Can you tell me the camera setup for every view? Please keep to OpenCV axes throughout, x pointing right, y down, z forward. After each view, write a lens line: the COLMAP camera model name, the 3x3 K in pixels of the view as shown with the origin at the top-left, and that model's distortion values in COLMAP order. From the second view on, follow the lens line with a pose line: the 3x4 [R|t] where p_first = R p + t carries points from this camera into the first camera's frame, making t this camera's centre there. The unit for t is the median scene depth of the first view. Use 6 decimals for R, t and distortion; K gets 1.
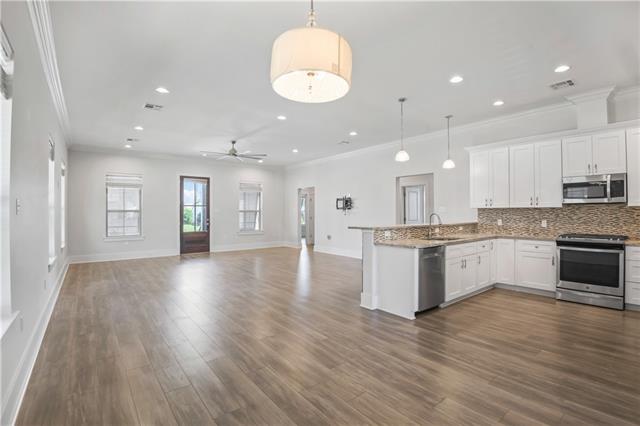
lens RADIAL K [[302.4, 0, 318.2], [0, 302.4, 211.1], [0, 0, 1]] dist [-0.053201, -0.000009]
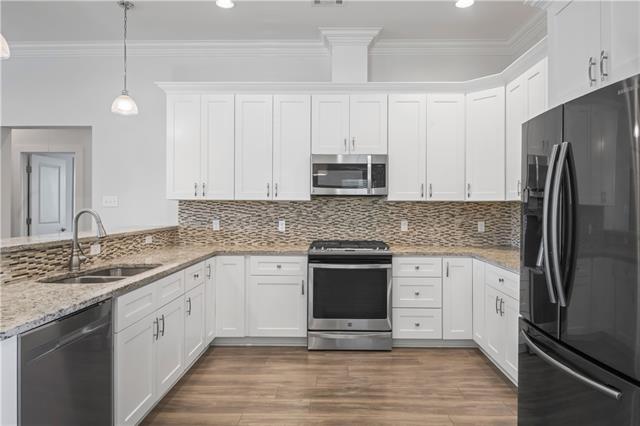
lens RADIAL K [[395.0, 0, 322.0], [0, 395.0, 206.6], [0, 0, 1]] dist [-0.004132, -0.002403]
pose [[0.637332, 0.005171, 0.770572, 0.179930], [-0.009689, 0.999952, 0.001304, -0.001476], [-0.770528, -0.008297, 0.637352, 0.417206]]
